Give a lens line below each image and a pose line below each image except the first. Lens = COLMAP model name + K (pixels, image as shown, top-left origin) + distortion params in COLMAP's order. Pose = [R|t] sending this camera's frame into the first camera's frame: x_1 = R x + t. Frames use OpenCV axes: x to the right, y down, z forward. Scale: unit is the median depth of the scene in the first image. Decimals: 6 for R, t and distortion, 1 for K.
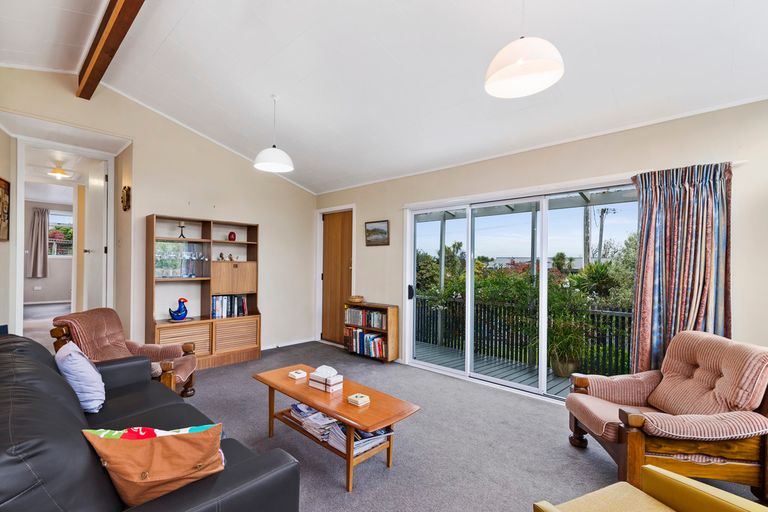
lens RADIAL K [[355.0, 0, 379.9], [0, 355.0, 269.9], [0, 0, 1]] dist [0.003457, 0.000375]
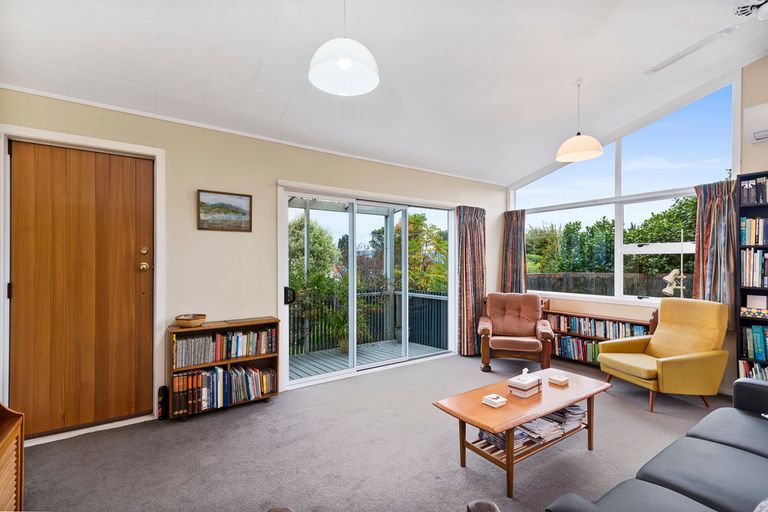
lens RADIAL K [[355.0, 0, 379.9], [0, 355.0, 269.9], [0, 0, 1]] dist [0.003457, 0.000375]
pose [[0.200607, -0.039339, 0.978882, -0.600199], [0.010641, 0.999222, 0.037975, -0.020069], [-0.979614, 0.002799, 0.200869, 0.619036]]
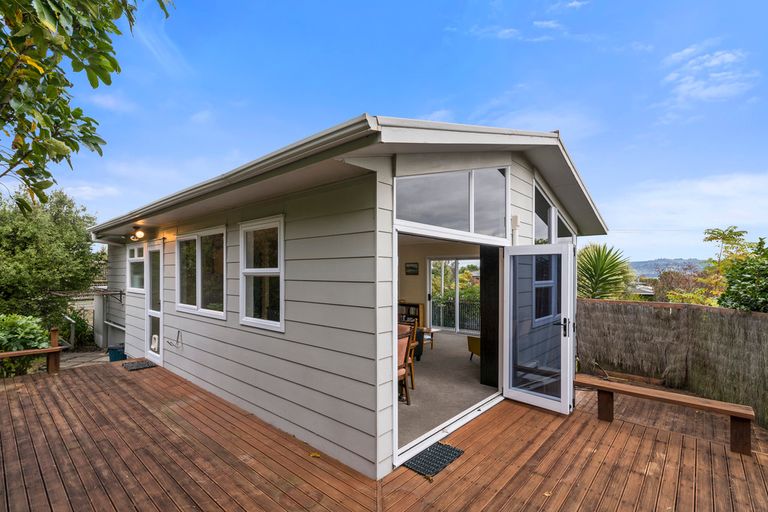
lens RADIAL K [[355.0, 0, 379.9], [0, 355.0, 269.9], [0, 0, 1]] dist [0.003457, 0.000375]
pose [[0.999624, -0.013388, 0.023917, -0.249063], [0.013792, 0.999764, -0.016784, -0.066900], [-0.023687, 0.017107, 0.999573, -1.082214]]
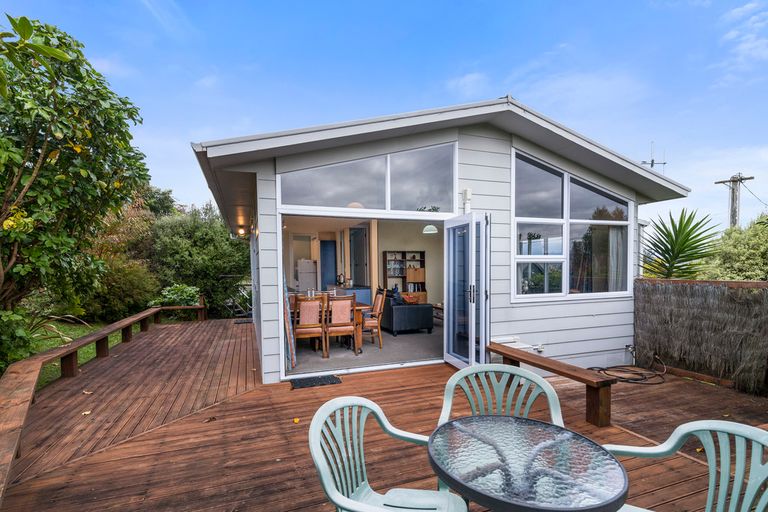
lens RADIAL K [[355.0, 0, 379.9], [0, 355.0, 269.9], [0, 0, 1]] dist [0.003457, 0.000375]
pose [[0.895663, -0.023051, -0.444135, 0.396021], [0.020338, 0.999734, -0.010873, 0.008001], [0.444268, 0.000705, 0.895894, -1.135716]]
